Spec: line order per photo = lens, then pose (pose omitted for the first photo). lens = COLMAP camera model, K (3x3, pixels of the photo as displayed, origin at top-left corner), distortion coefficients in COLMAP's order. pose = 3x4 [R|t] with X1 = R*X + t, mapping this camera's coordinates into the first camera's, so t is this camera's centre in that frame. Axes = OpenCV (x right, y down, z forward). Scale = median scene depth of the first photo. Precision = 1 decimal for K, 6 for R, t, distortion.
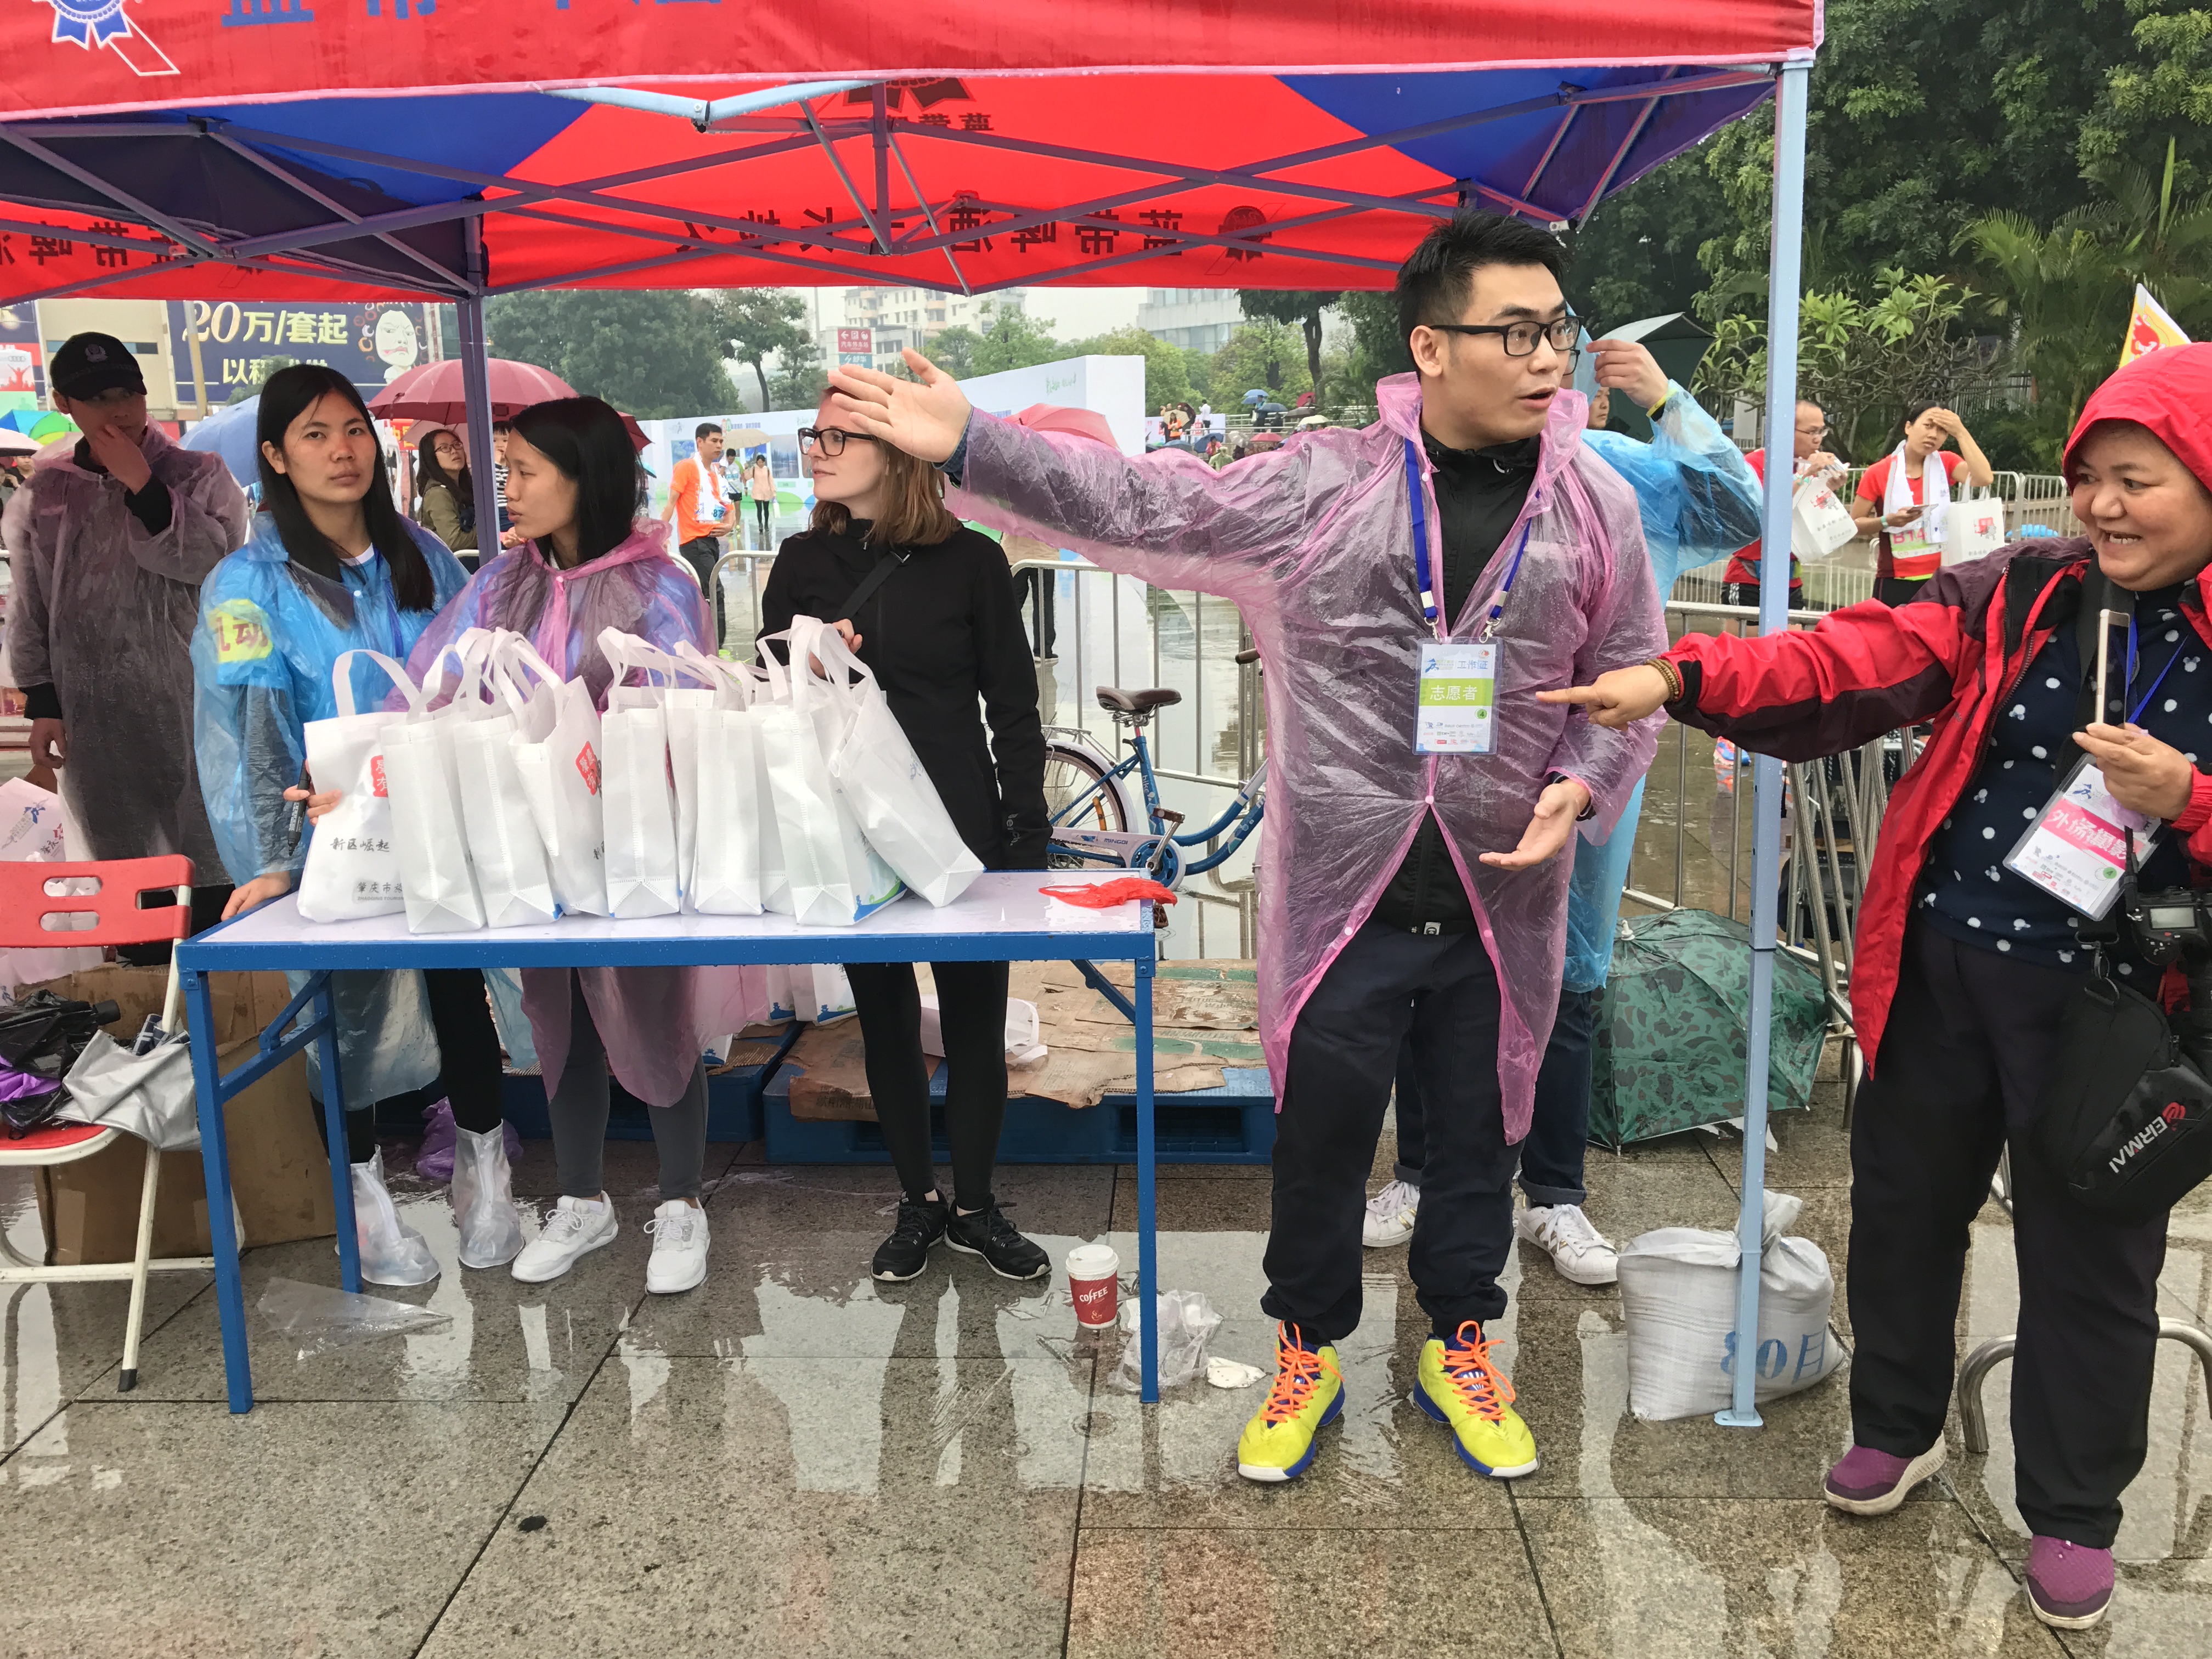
lens RADIAL K [[1845.5, 0, 1125.4], [0, 1845.5, 810.7], [0, 0, 1]] dist [0.025551, -0.020429]
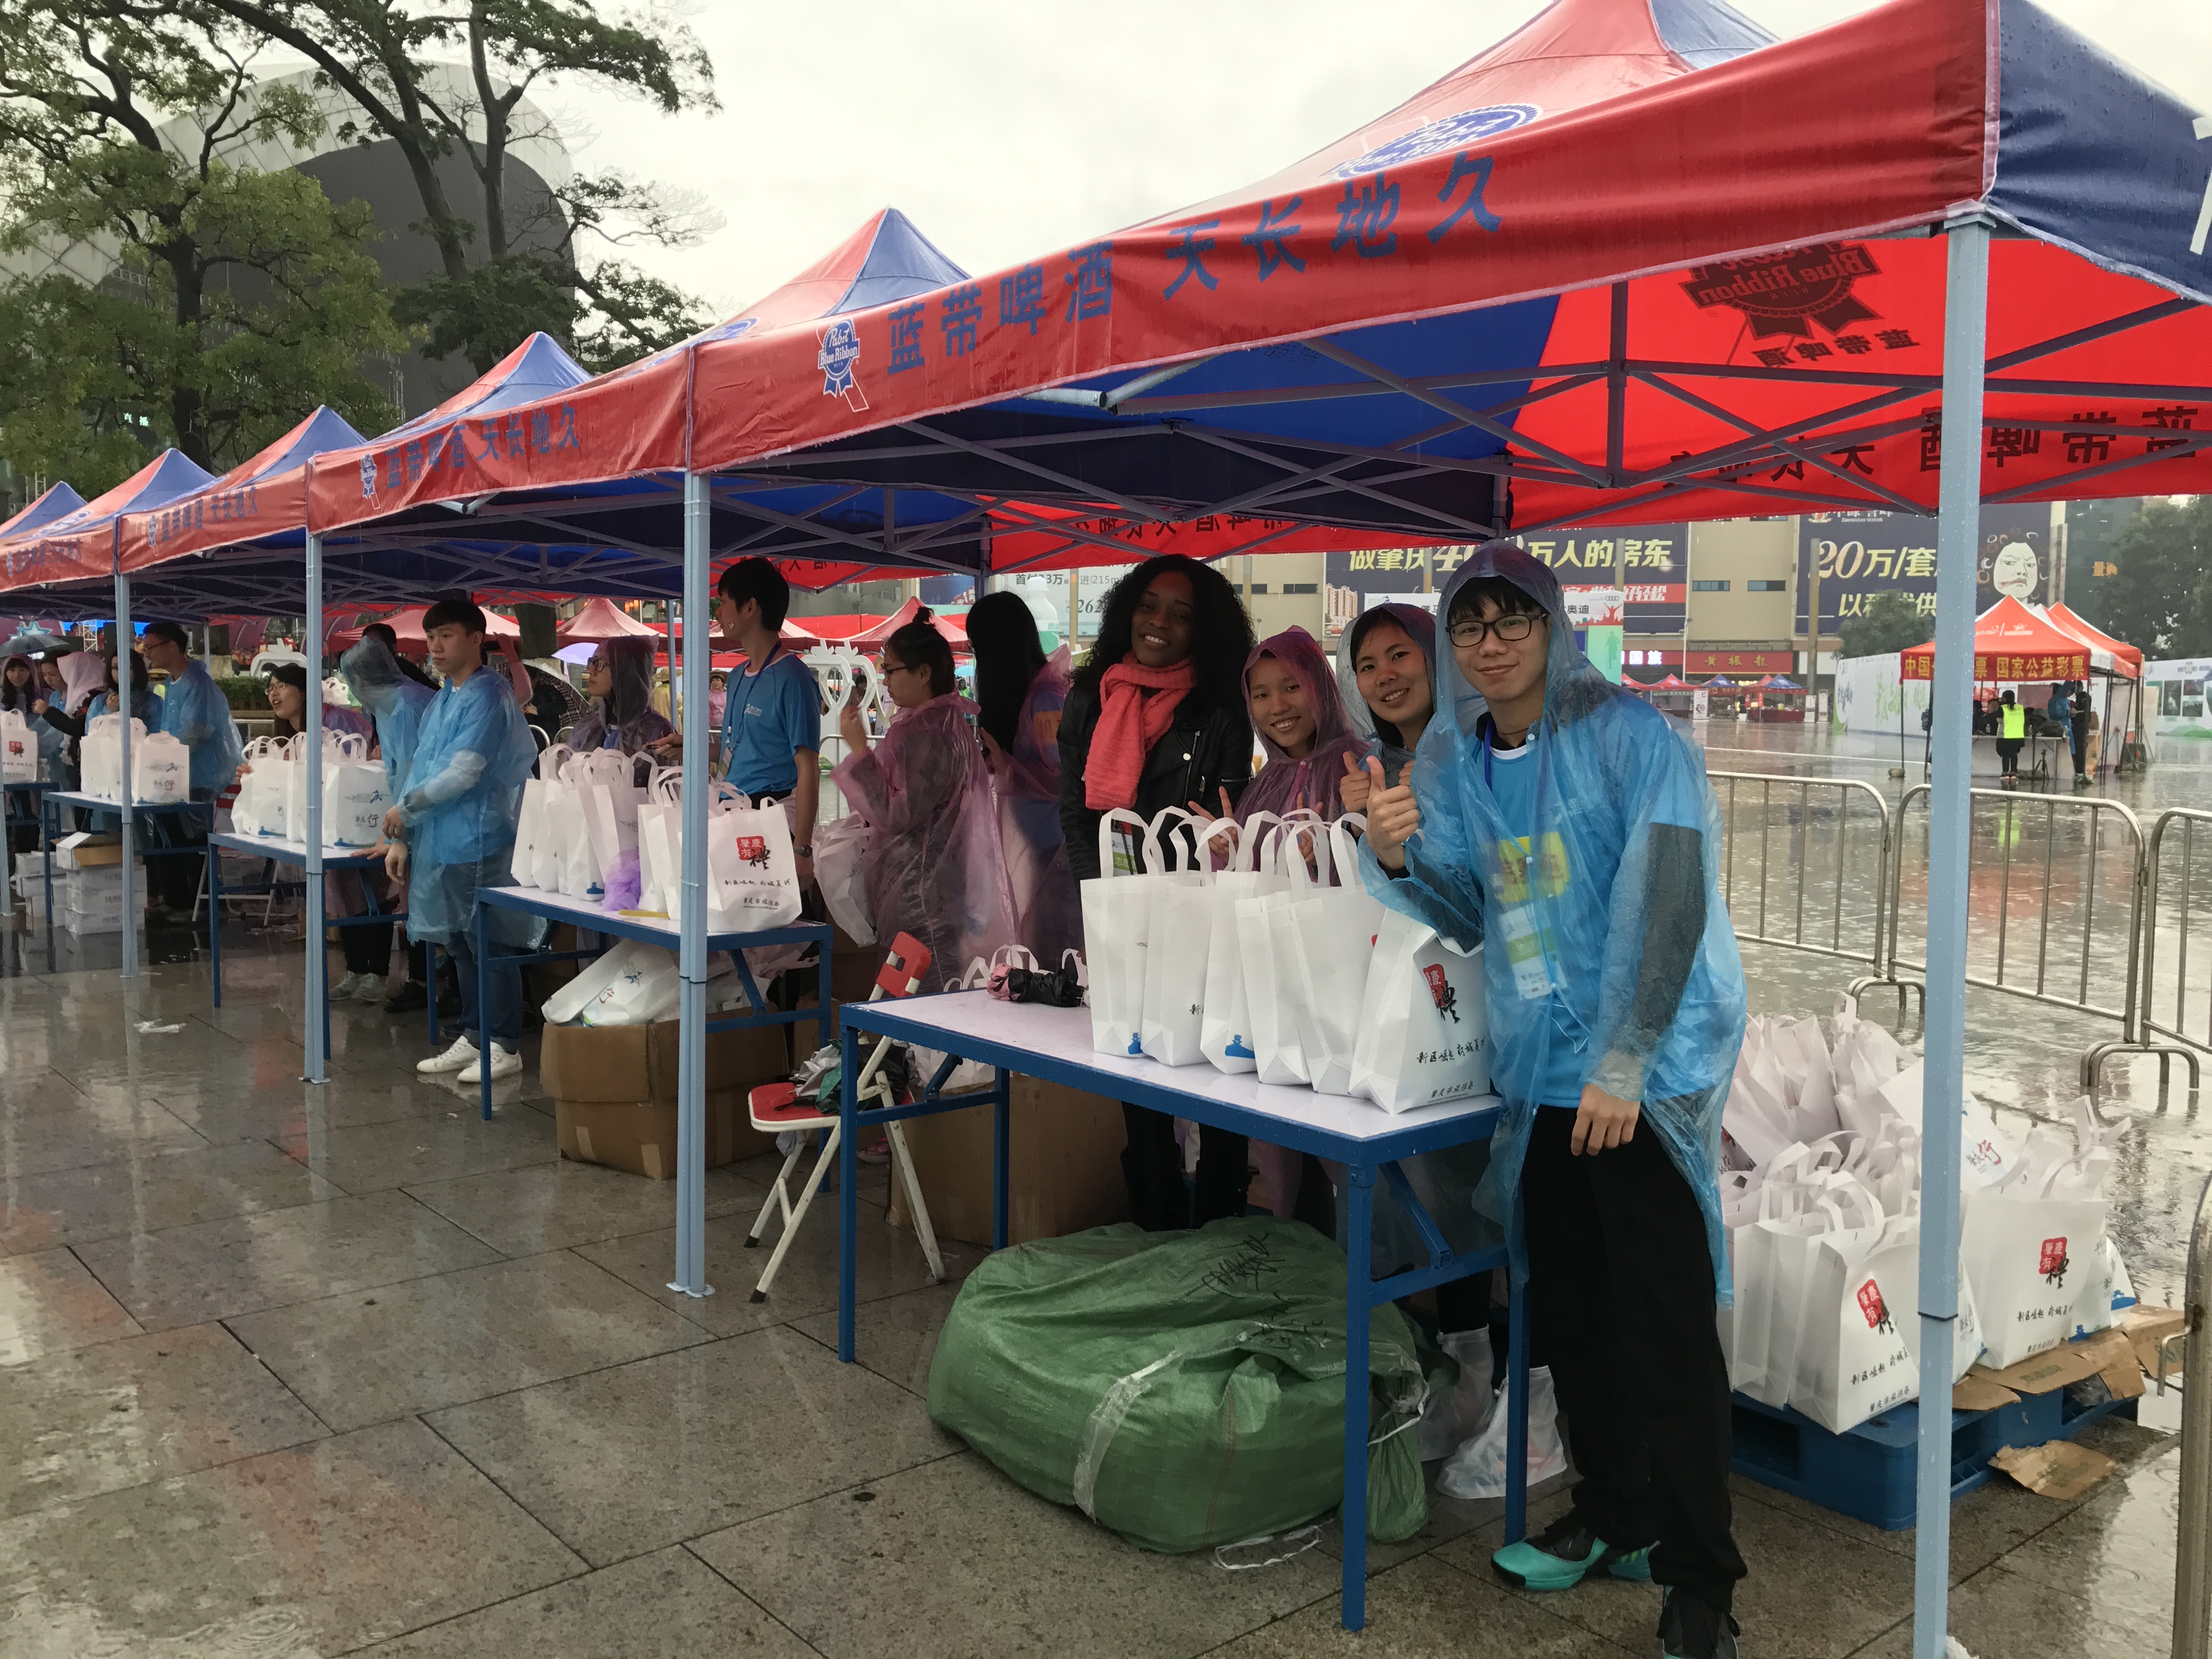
lens RADIAL K [[1845.5, 0, 1107.9], [0, 1845.5, 836.5], [0, 0, 1]] dist [0.025551, -0.020429]
pose [[0.673228, 0.080402, -0.735051, 0.331320], [-0.159204, 0.986518, -0.037906, -0.019260], [0.722093, 0.142543, 0.676952, 0.095396]]
